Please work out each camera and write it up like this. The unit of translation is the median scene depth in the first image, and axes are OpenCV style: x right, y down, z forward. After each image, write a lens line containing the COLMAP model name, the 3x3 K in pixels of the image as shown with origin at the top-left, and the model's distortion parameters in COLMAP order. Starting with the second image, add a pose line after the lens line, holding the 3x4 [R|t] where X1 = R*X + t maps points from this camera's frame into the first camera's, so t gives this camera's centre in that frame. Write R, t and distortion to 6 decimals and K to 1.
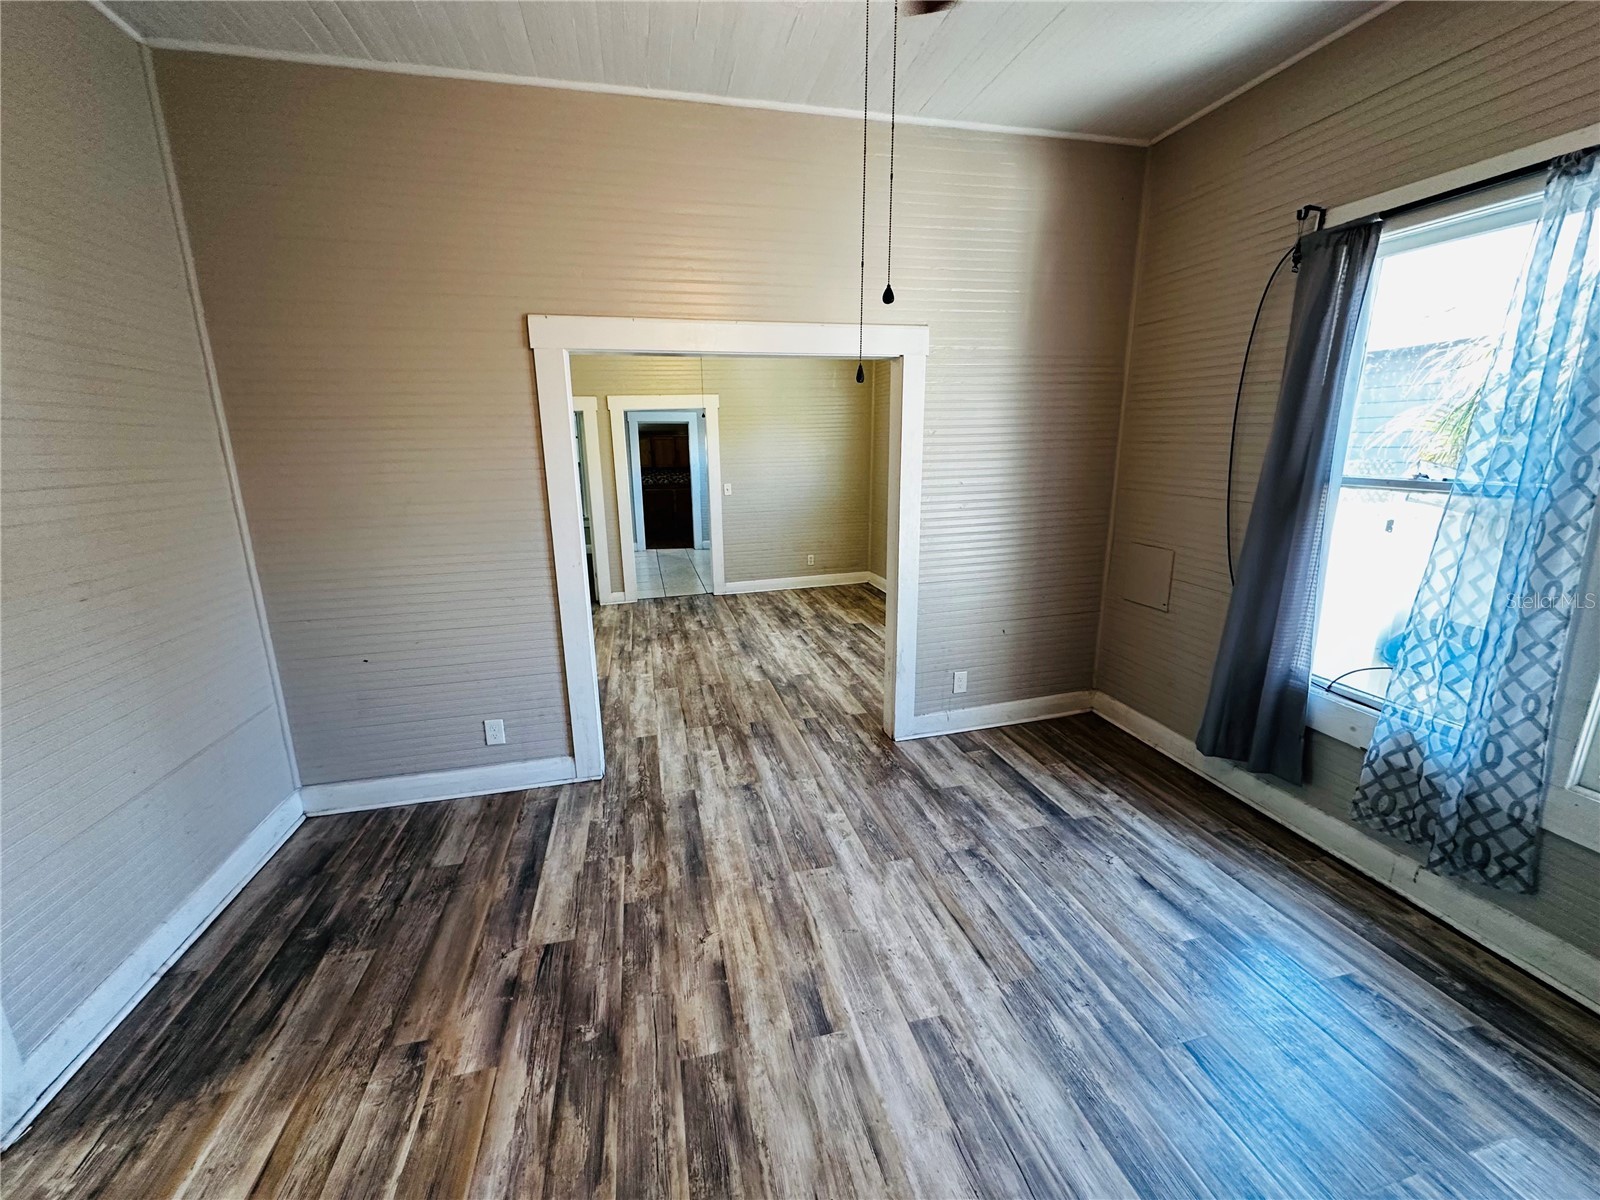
lens RADIAL K [[638.4, 0, 800.6], [0, 638.4, 604.2], [0, 0, 1]] dist [-0.004638, 0.001165]
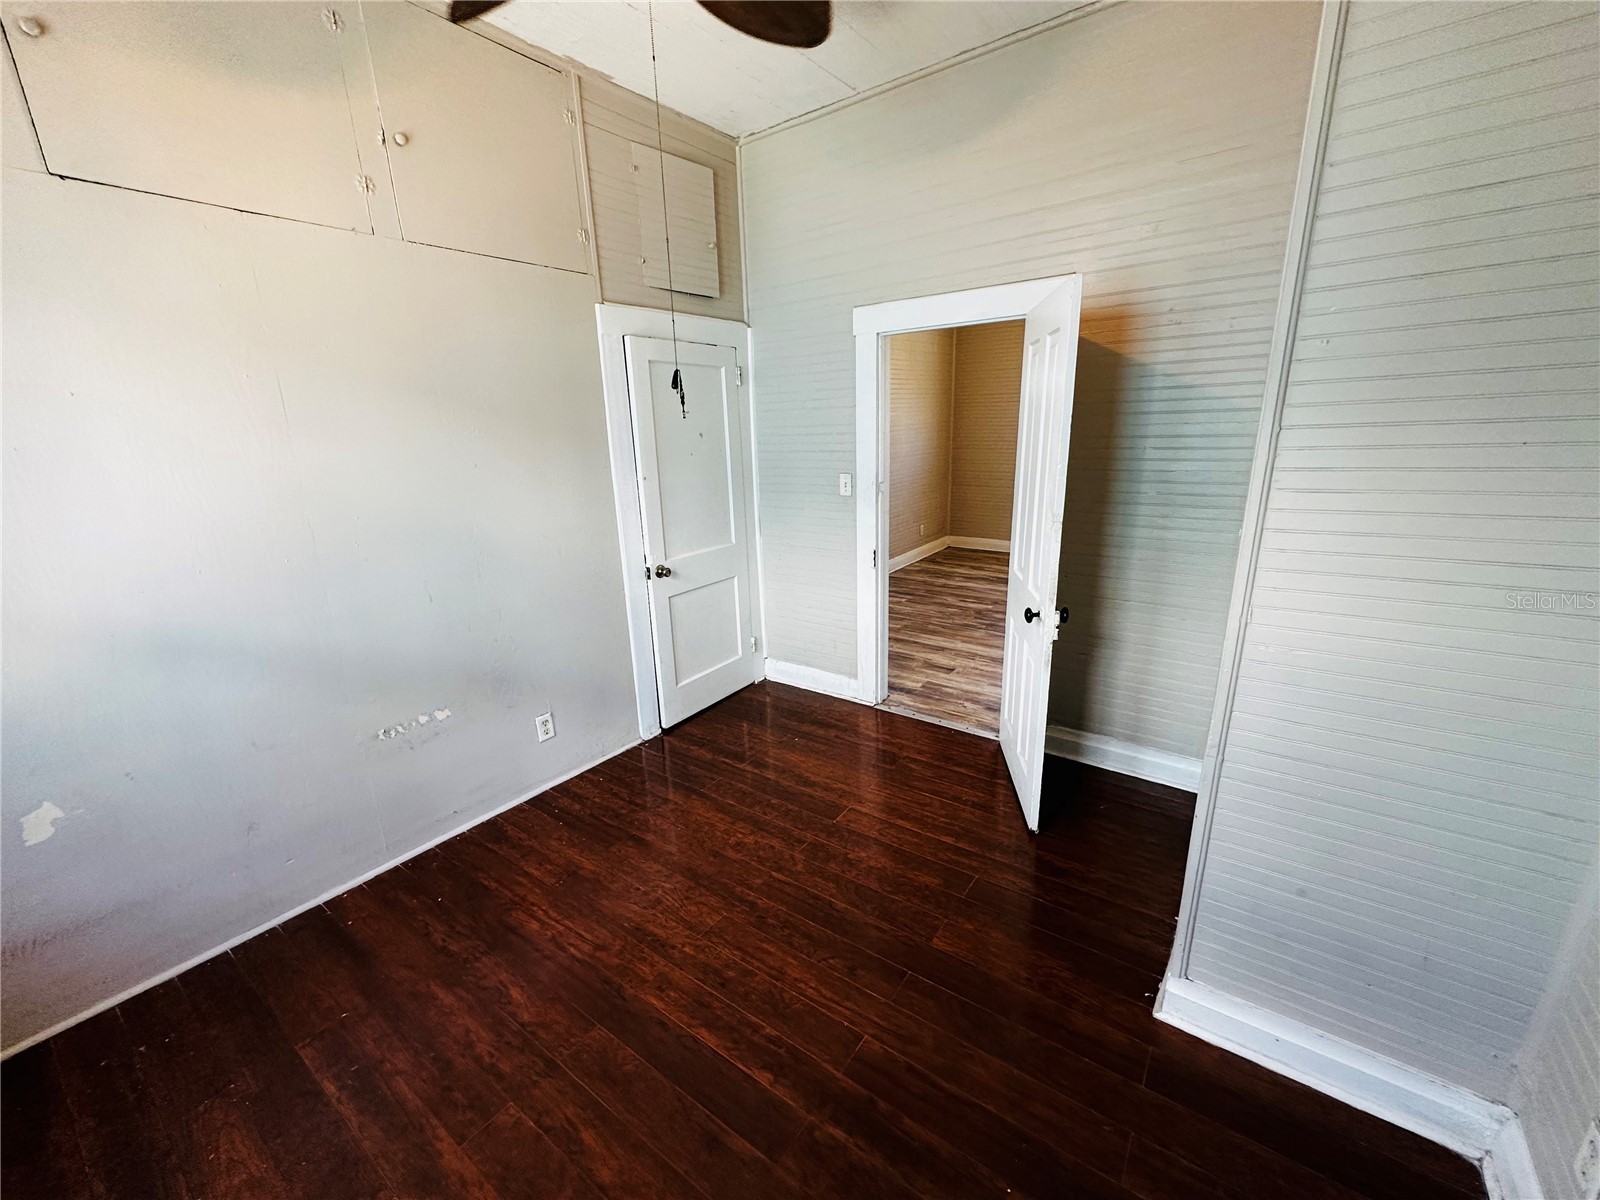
lens RADIAL K [[638.4, 0, 800.6], [0, 638.4, 604.2], [0, 0, 1]] dist [-0.004638, 0.001165]
pose [[0.773475, -0.188129, 0.605263, -1.338336], [0.175298, 0.981181, 0.080956, -0.125451], [-0.609103, 0.043484, 0.791898, 0.612633]]
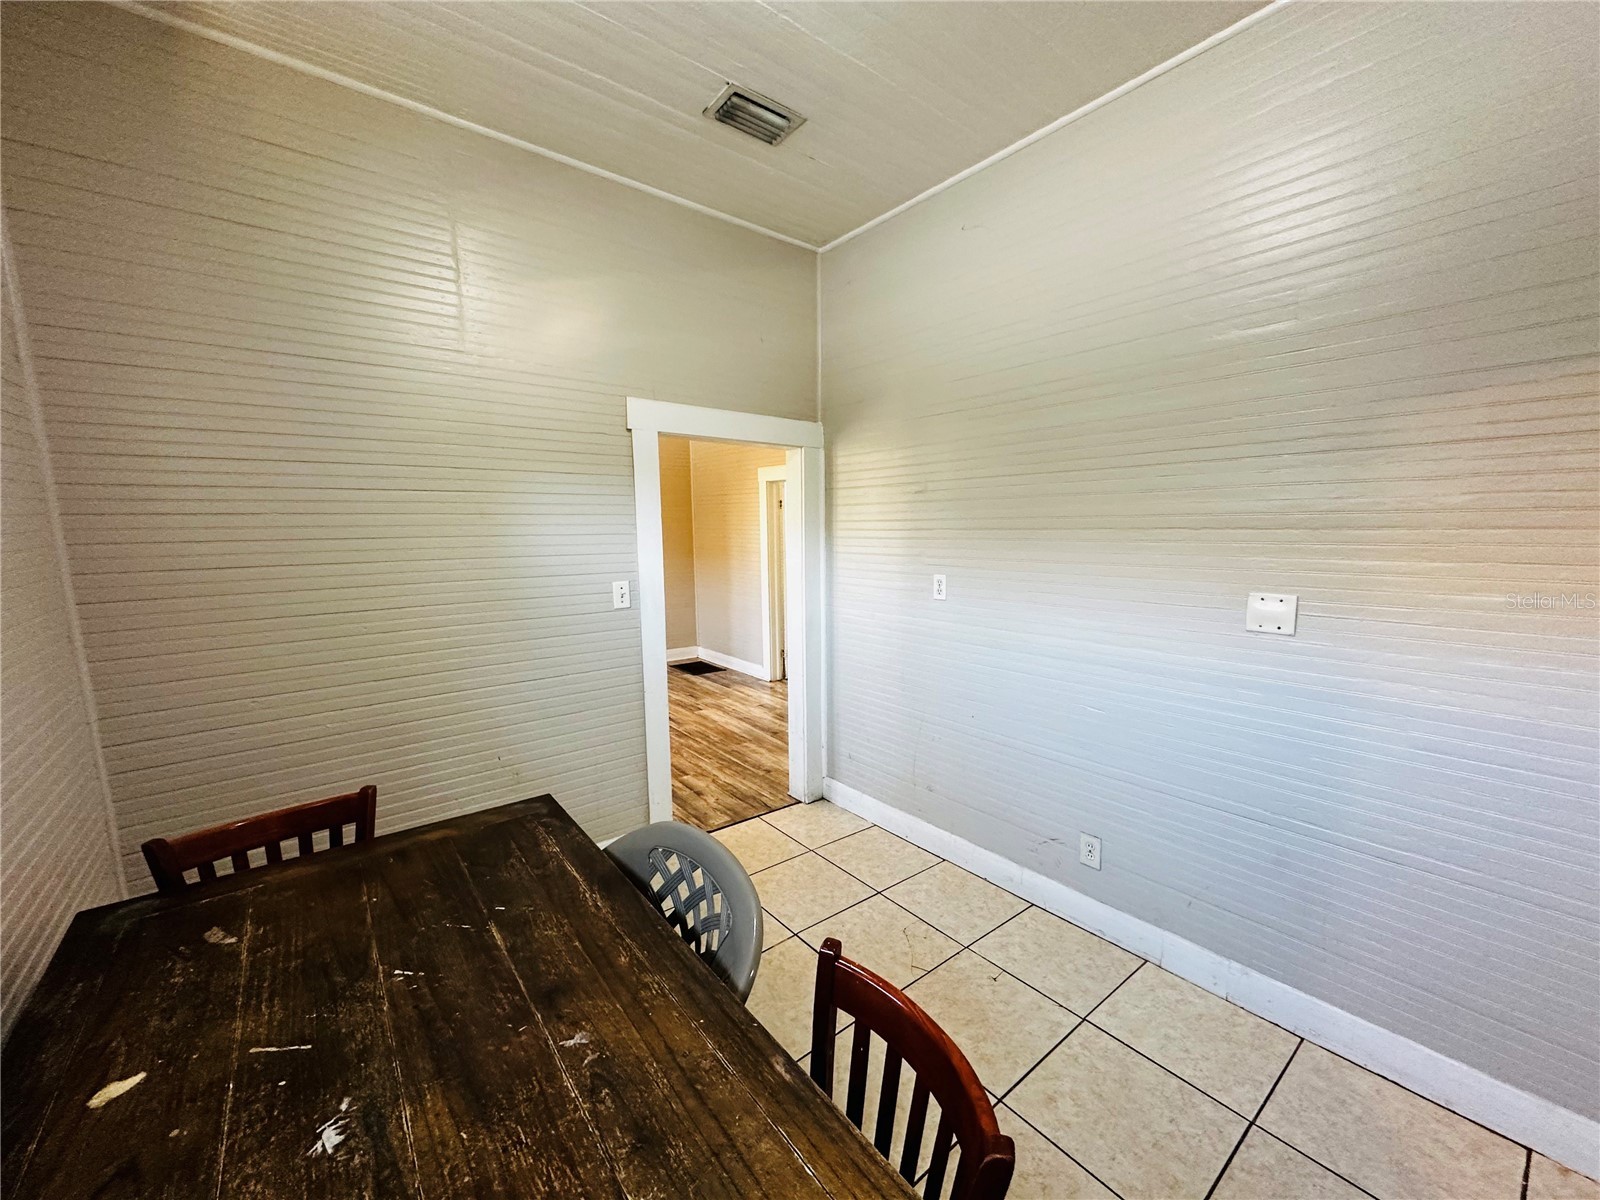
lens RADIAL K [[638.4, 0, 800.6], [0, 638.4, 604.2], [0, 0, 1]] dist [-0.004638, 0.001165]
pose [[-0.911785, 0.074292, -0.403893, -0.096810], [-0.079211, 0.933217, 0.350474, -0.592289], [0.402957, 0.351550, -0.845008, 2.395876]]
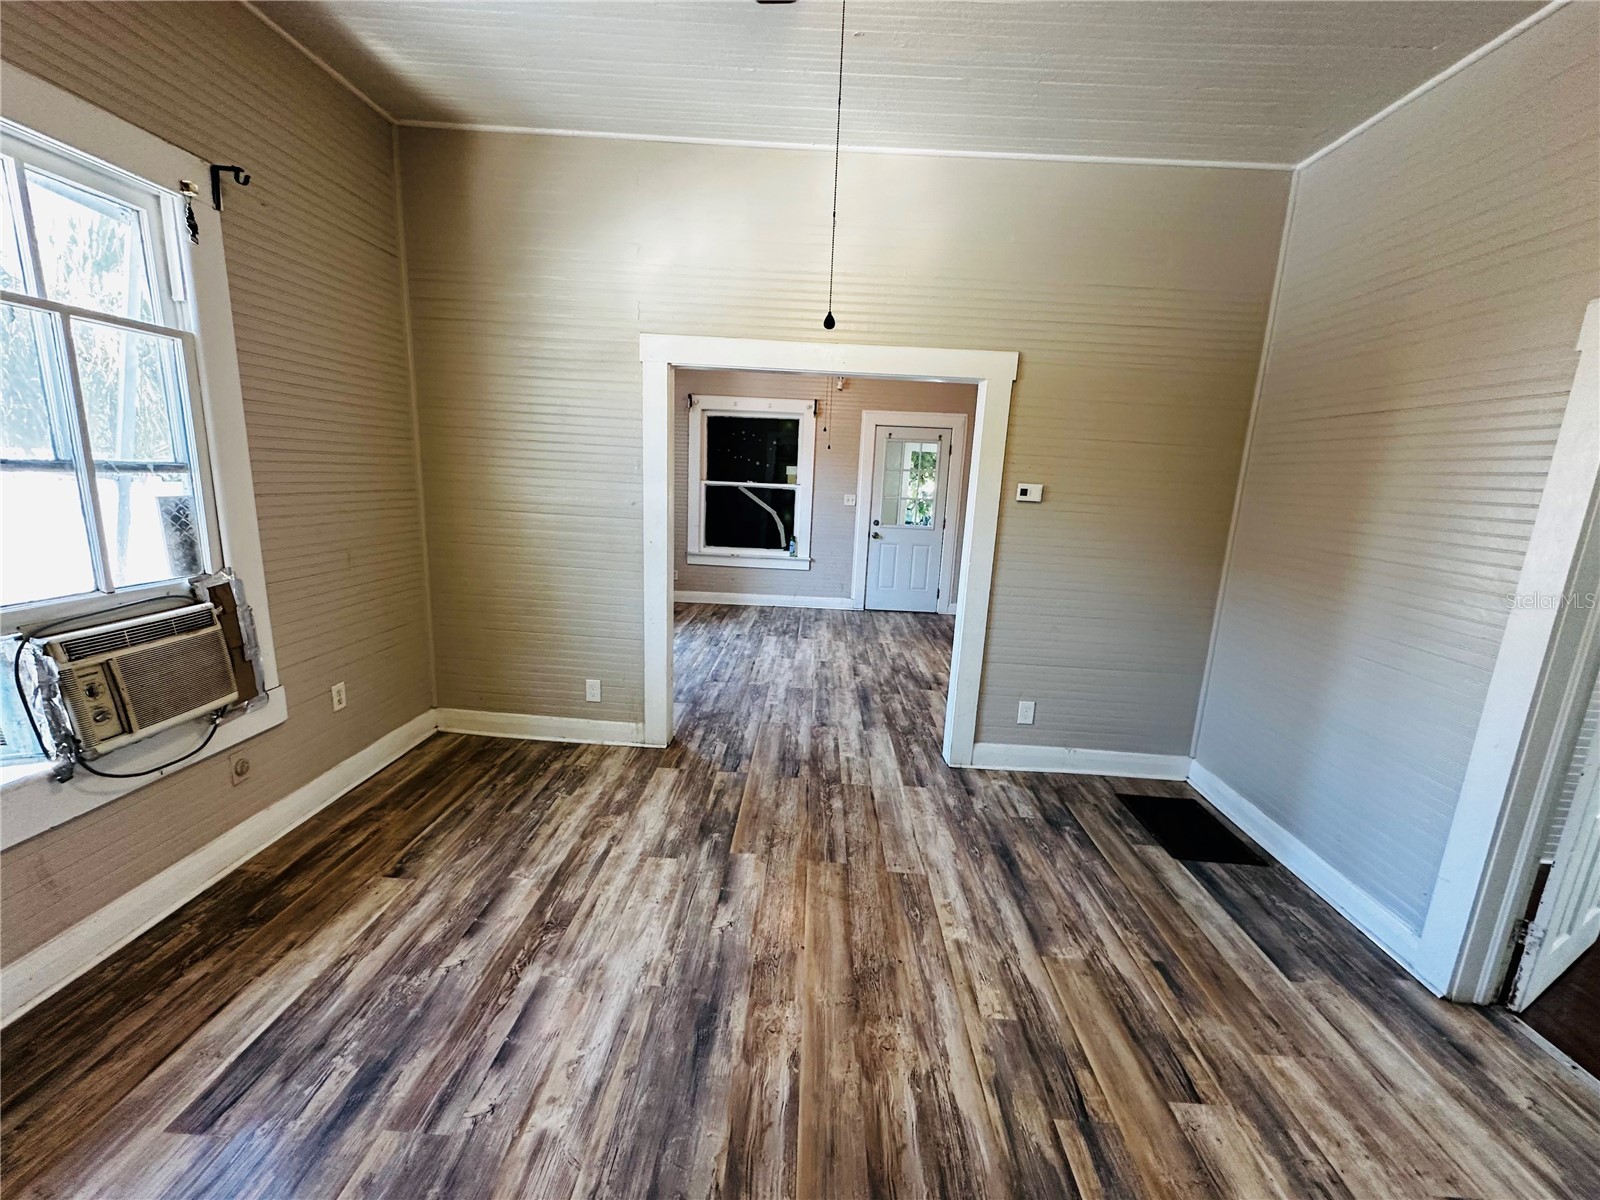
lens RADIAL K [[638.4, 0, 800.6], [0, 638.4, 604.2], [0, 0, 1]] dist [-0.004638, 0.001165]
pose [[-0.961994, -0.091650, 0.257231, -0.264398], [0.026234, 0.906619, 0.421134, -0.361889], [-0.271808, 0.411876, -0.869758, 1.543728]]
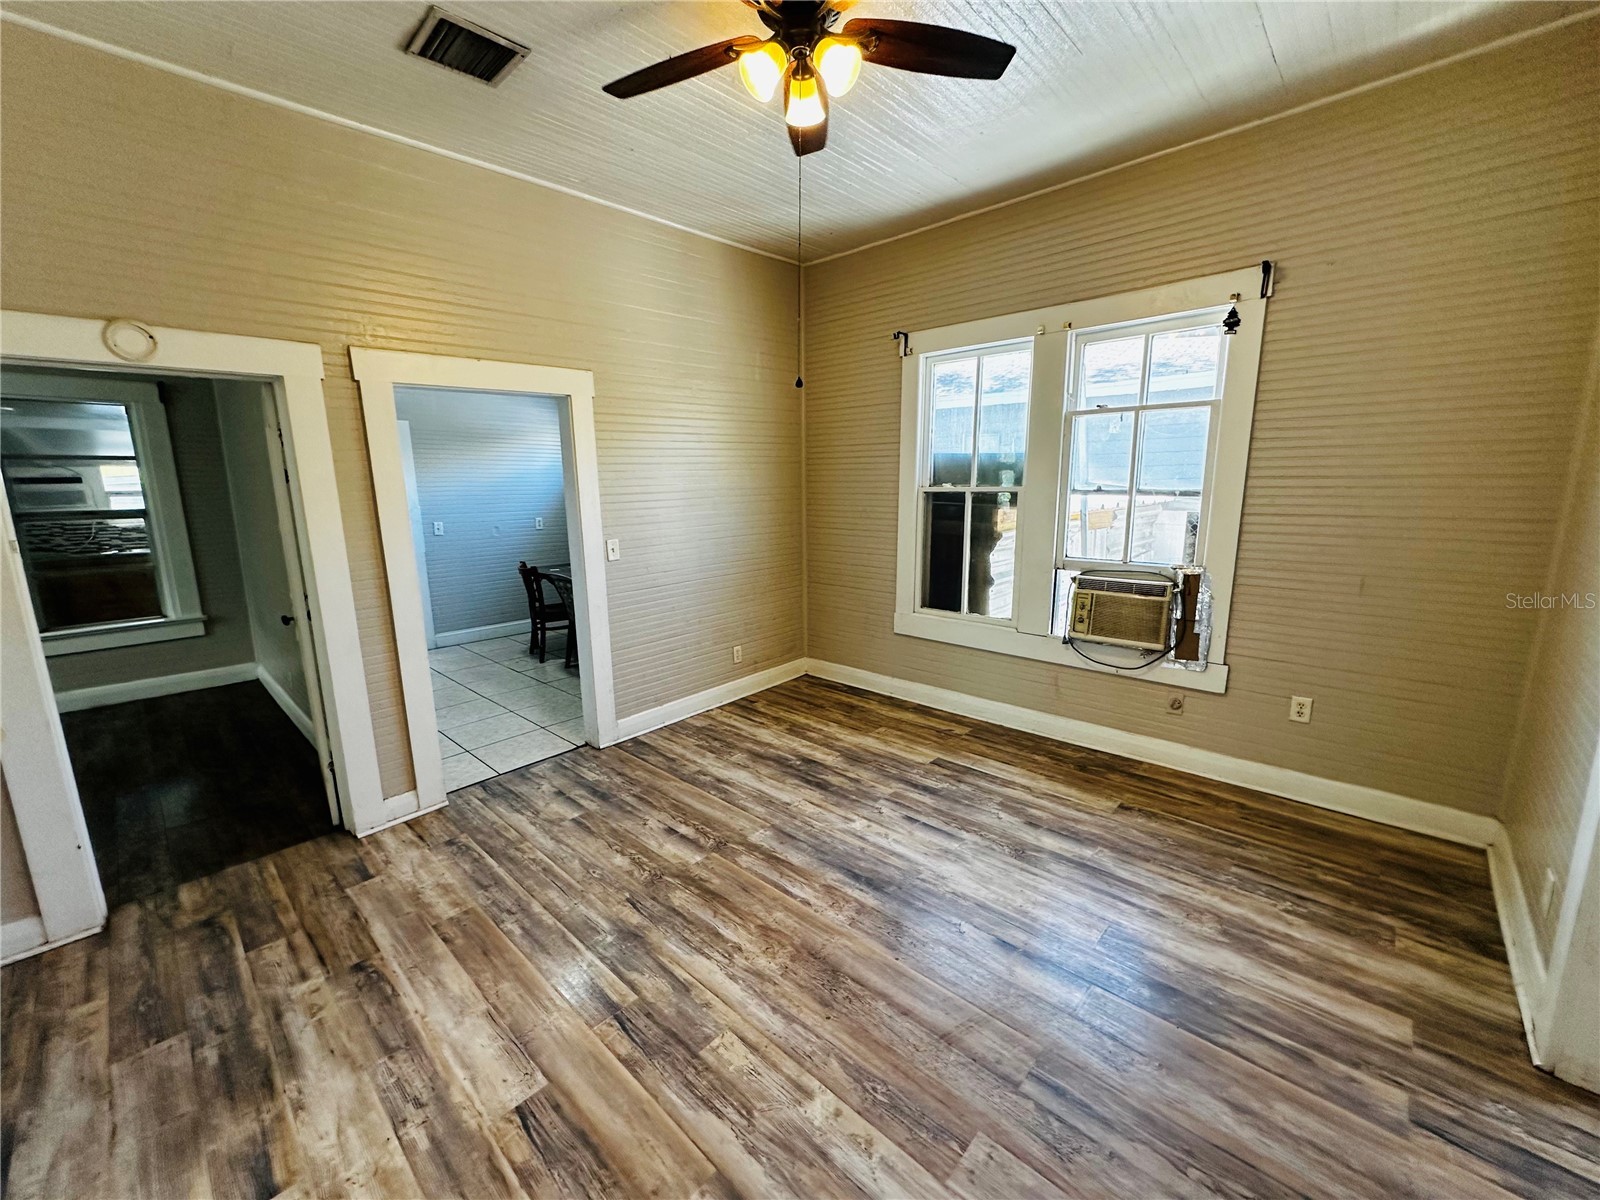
lens RADIAL K [[638.4, 0, 800.6], [0, 638.4, 604.2], [0, 0, 1]] dist [-0.004638, 0.001165]
pose [[0.837782, -0.105427, 0.535729, -0.465924], [0.137216, 0.990345, -0.019689, -0.173941], [-0.528481, 0.090006, 0.844160, 0.795339]]
